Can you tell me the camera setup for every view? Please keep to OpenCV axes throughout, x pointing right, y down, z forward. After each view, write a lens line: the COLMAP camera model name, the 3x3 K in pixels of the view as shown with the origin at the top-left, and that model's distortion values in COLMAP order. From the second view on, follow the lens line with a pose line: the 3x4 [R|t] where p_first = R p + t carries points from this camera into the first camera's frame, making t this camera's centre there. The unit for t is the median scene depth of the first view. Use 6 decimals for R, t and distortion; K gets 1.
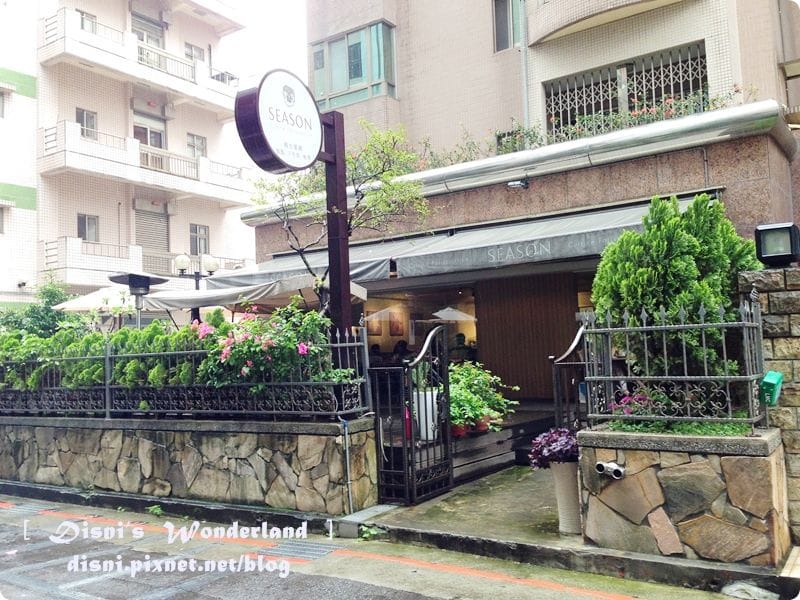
lens RADIAL K [[740.1, 0, 400.5], [0, 740.1, 299.5], [0, 0, 1]] dist [0.031203, 0.000000]
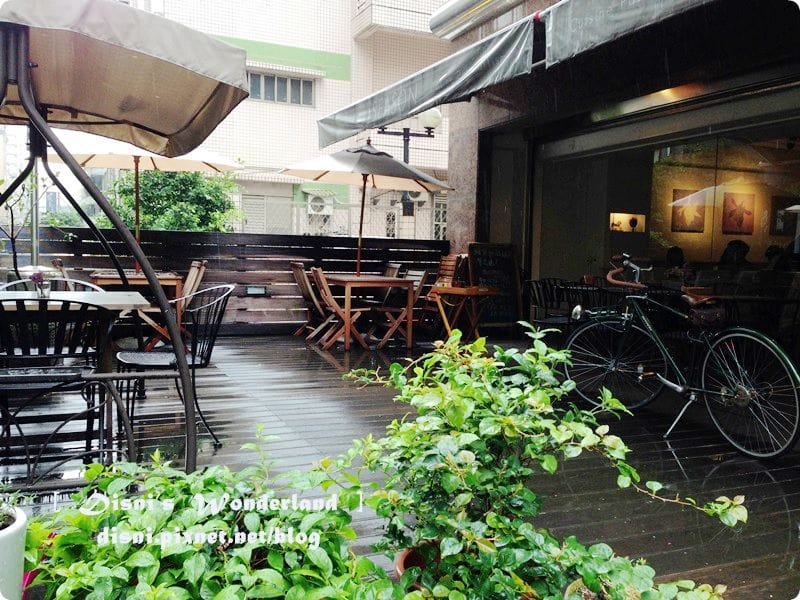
lens RADIAL K [[740.1, 0, 401.3], [0, 740.1, 302.5], [0, 0, 1]] dist [0.031203, 0.000000]
pose [[0.849849, 0.087623, -0.519690, 0.080563], [-0.012445, 0.989144, 0.146424, 0.019880], [0.526879, -0.117971, 0.841714, 0.365433]]
